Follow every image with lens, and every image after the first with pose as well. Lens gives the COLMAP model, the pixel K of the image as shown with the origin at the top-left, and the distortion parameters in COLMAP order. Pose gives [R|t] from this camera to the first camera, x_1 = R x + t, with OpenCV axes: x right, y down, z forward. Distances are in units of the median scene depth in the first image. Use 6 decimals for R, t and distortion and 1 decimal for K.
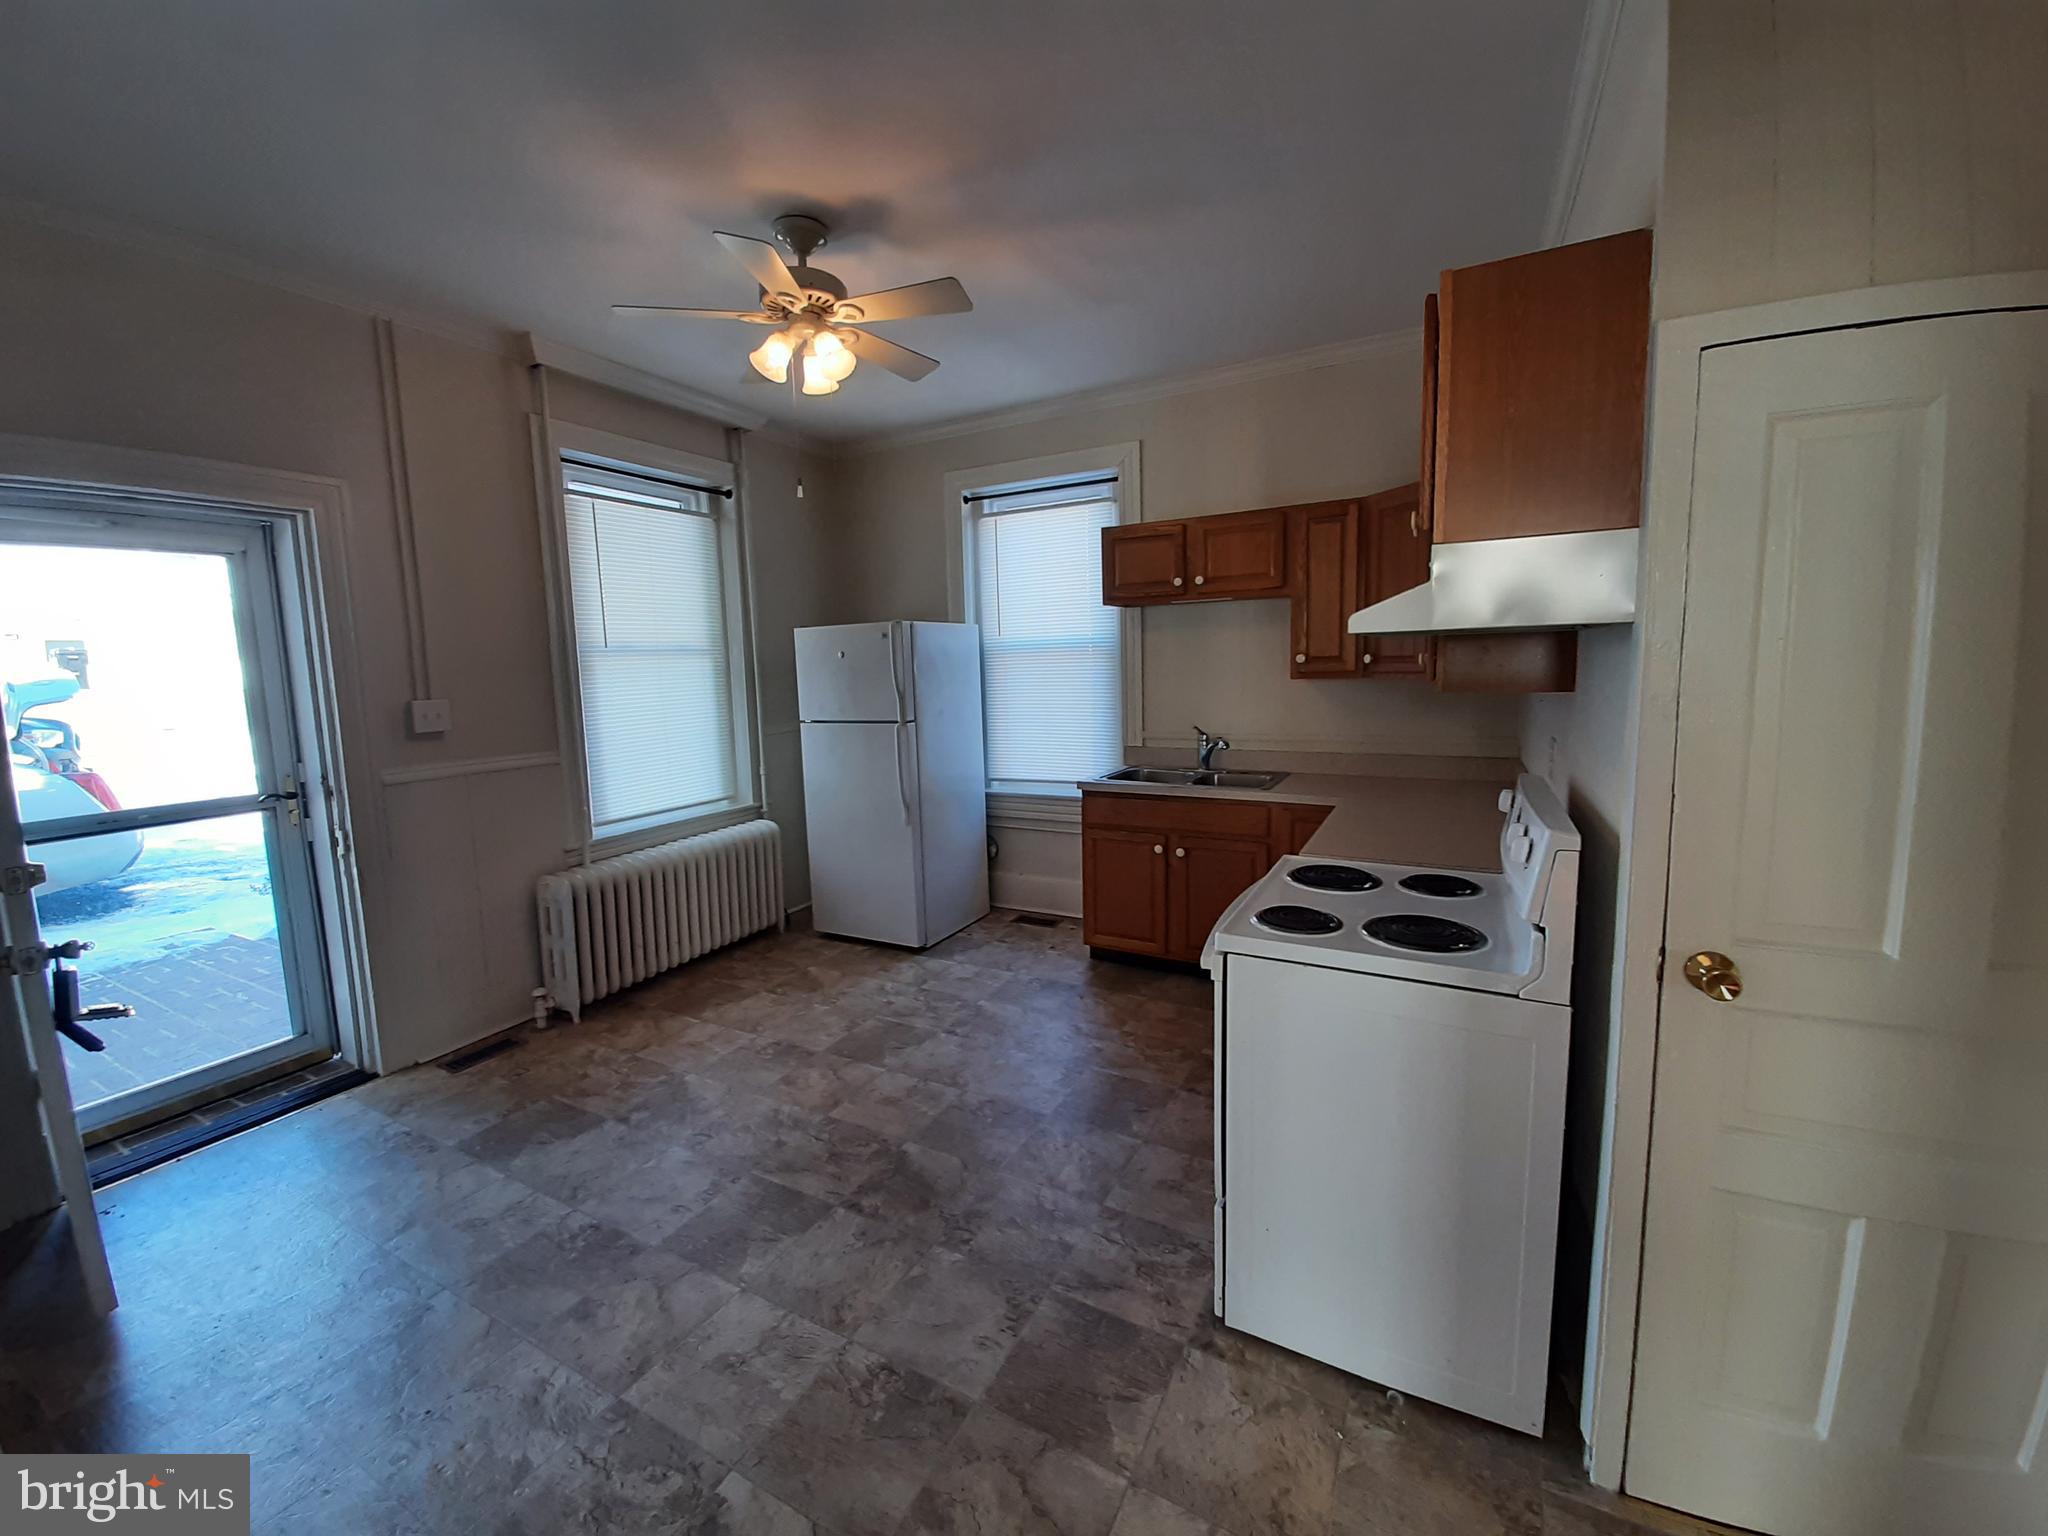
lens RADIAL K [[813.9, 0, 1024.0], [0, 813.9, 763.6], [0, 0, 1]] dist [0.001461, -0.001401]
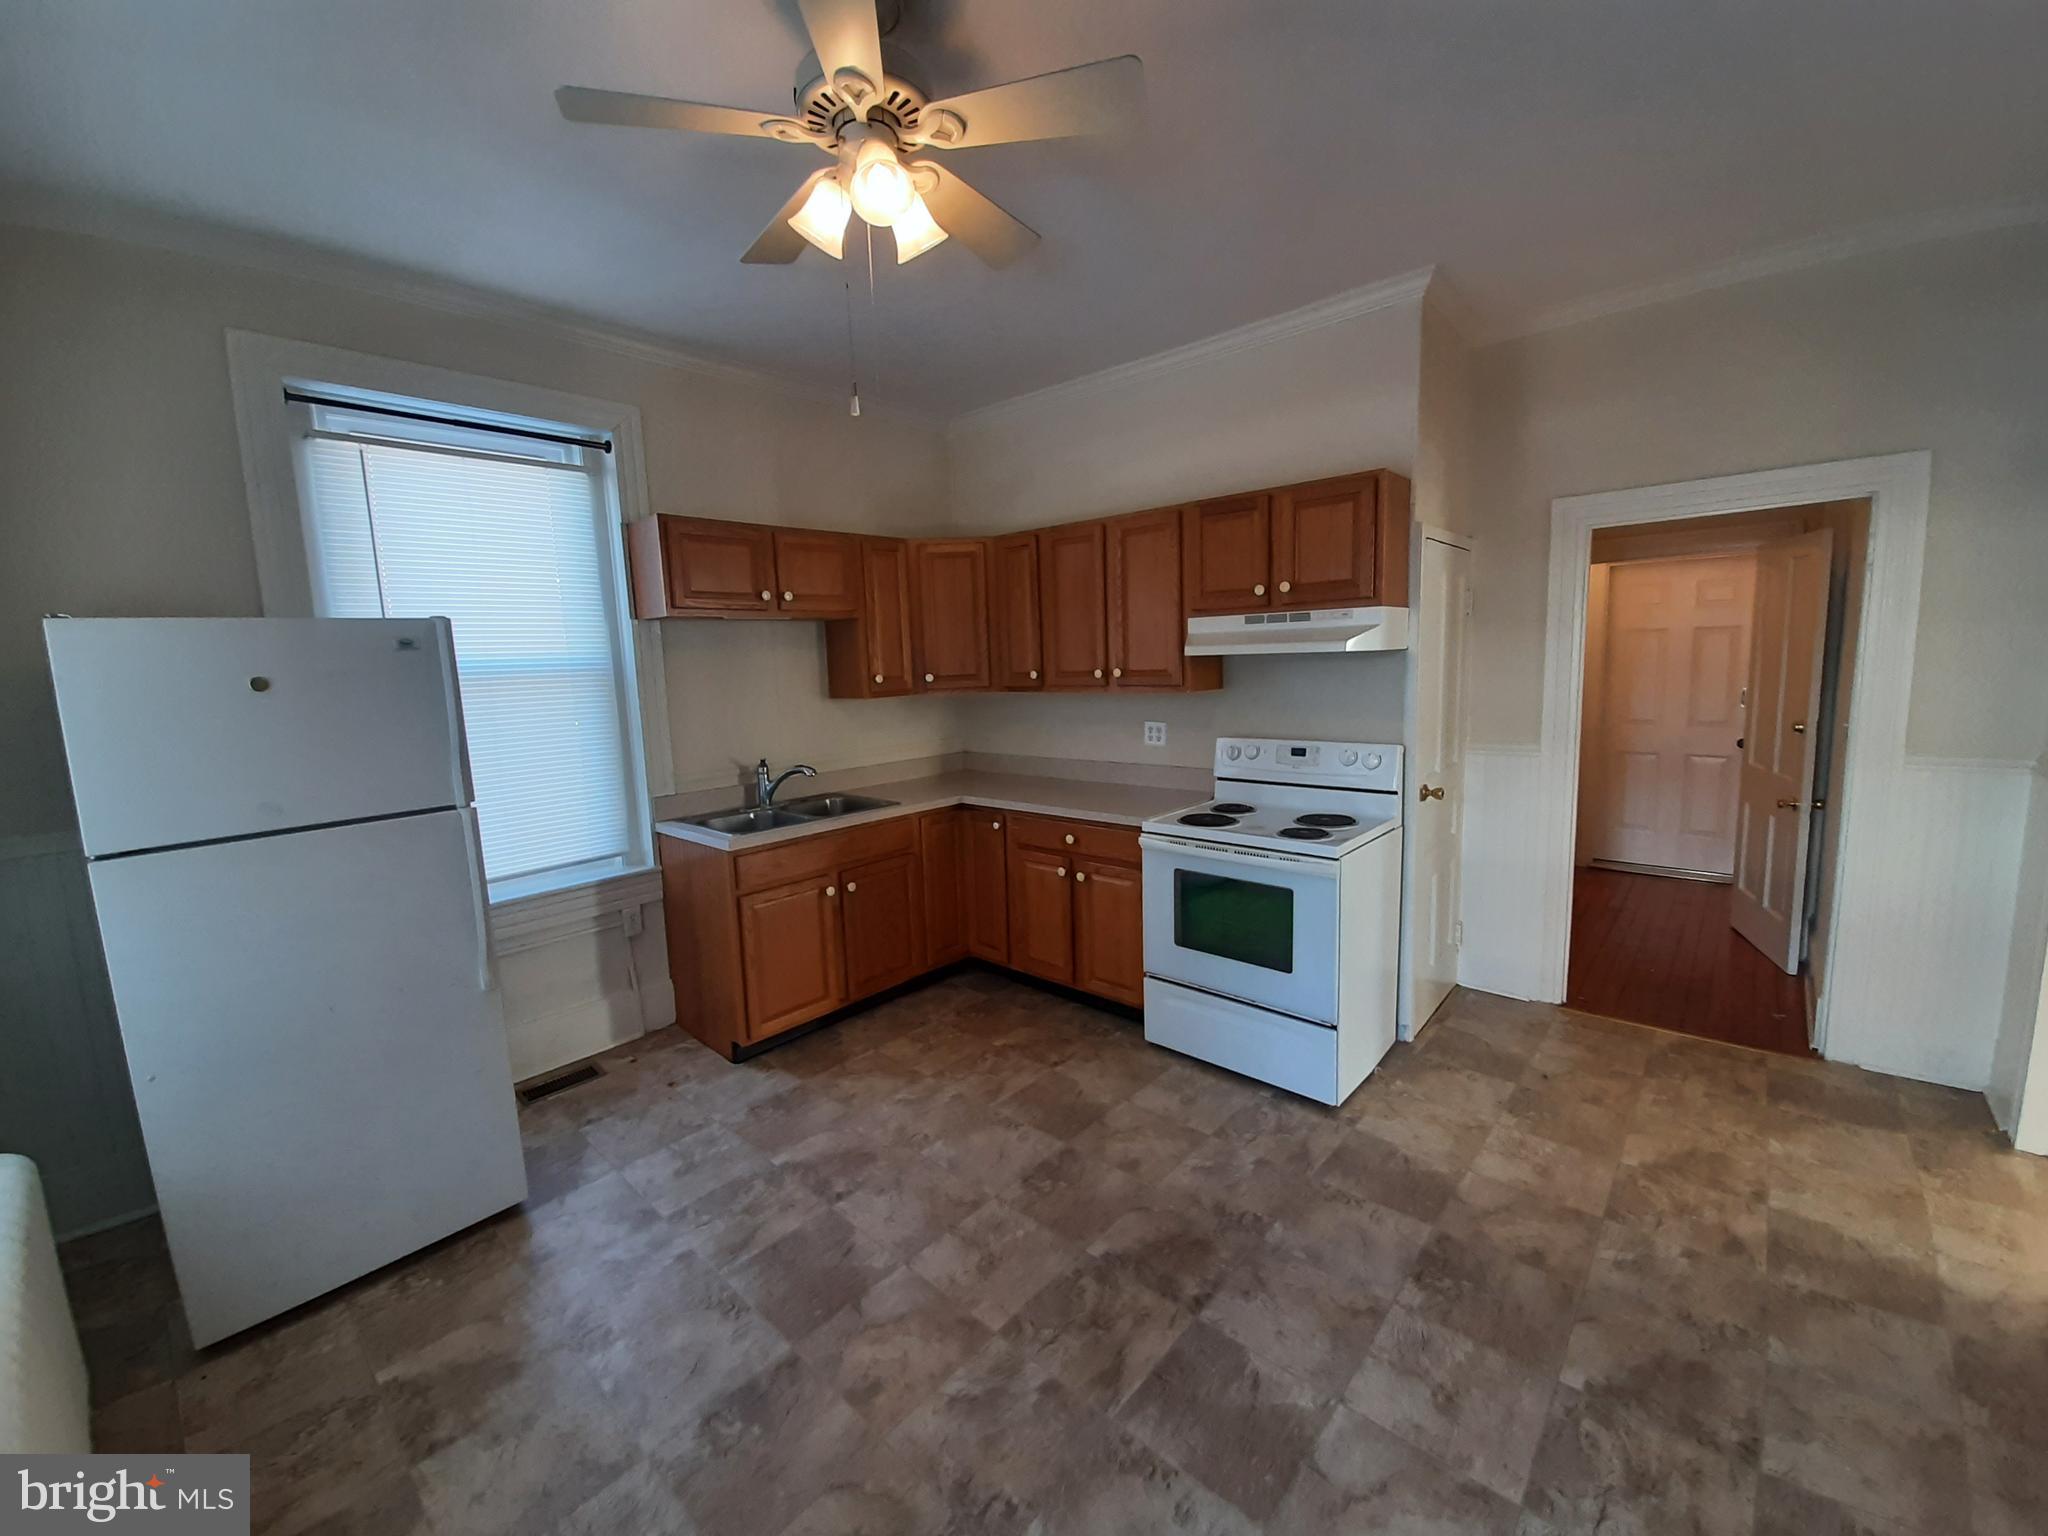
lens RADIAL K [[813.9, 0, 1029.4], [0, 813.9, 760.7], [0, 0, 1]] dist [0.001461, -0.001401]
pose [[0.226183, -0.107913, 0.968089, -0.817708], [0.148803, 0.986008, 0.075145, -0.092307], [-0.962652, 0.127058, 0.239076, 0.712295]]
